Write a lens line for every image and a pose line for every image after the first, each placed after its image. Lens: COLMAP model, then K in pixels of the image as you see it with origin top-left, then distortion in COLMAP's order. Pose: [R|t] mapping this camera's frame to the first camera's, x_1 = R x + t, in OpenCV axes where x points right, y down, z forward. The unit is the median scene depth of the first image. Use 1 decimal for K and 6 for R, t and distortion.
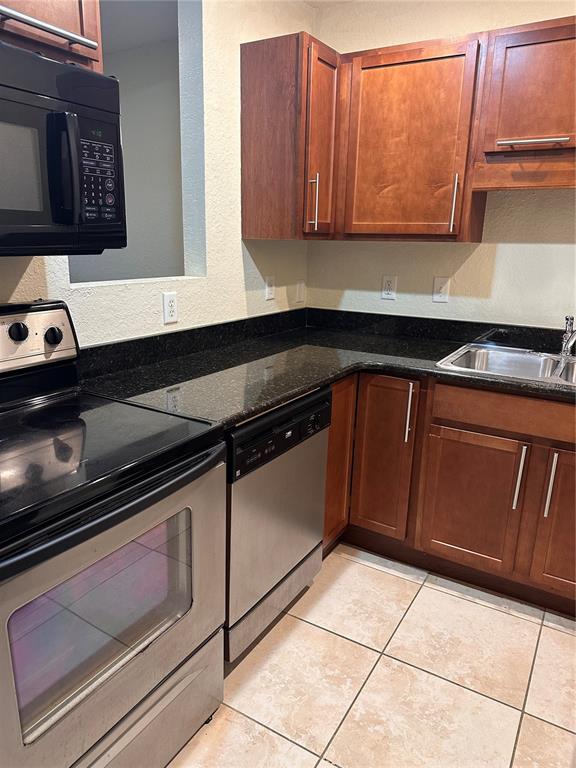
lens RADIAL K [[537.9, 0, 285.4], [0, 537.9, 383.0], [0, 0, 1]] dist [-0.004910, -0.004129]
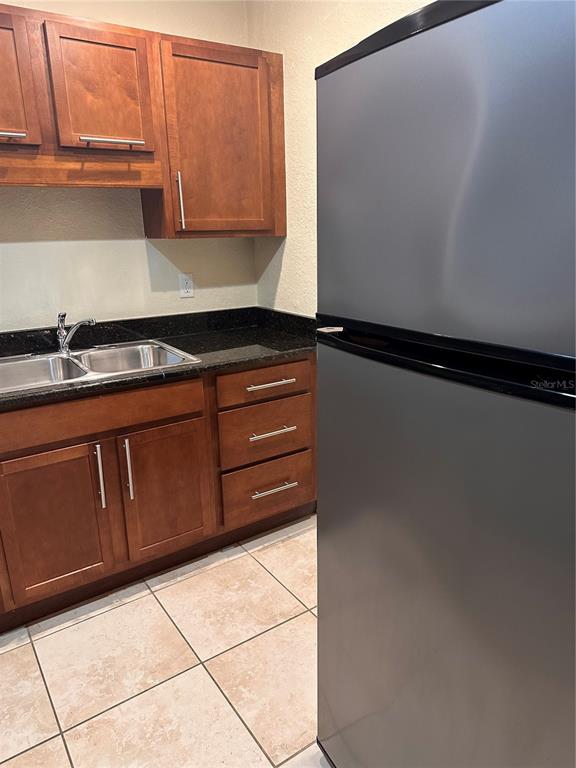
lens RADIAL K [[537.9, 0, 285.7], [0, 537.9, 385.5], [0, 0, 1]] dist [-0.004910, -0.004129]
pose [[0.412231, -0.283793, 0.865752, -0.241604], [0.267012, 0.946156, 0.183010, -0.075367], [-0.871074, 0.155723, 0.465811, 0.200120]]
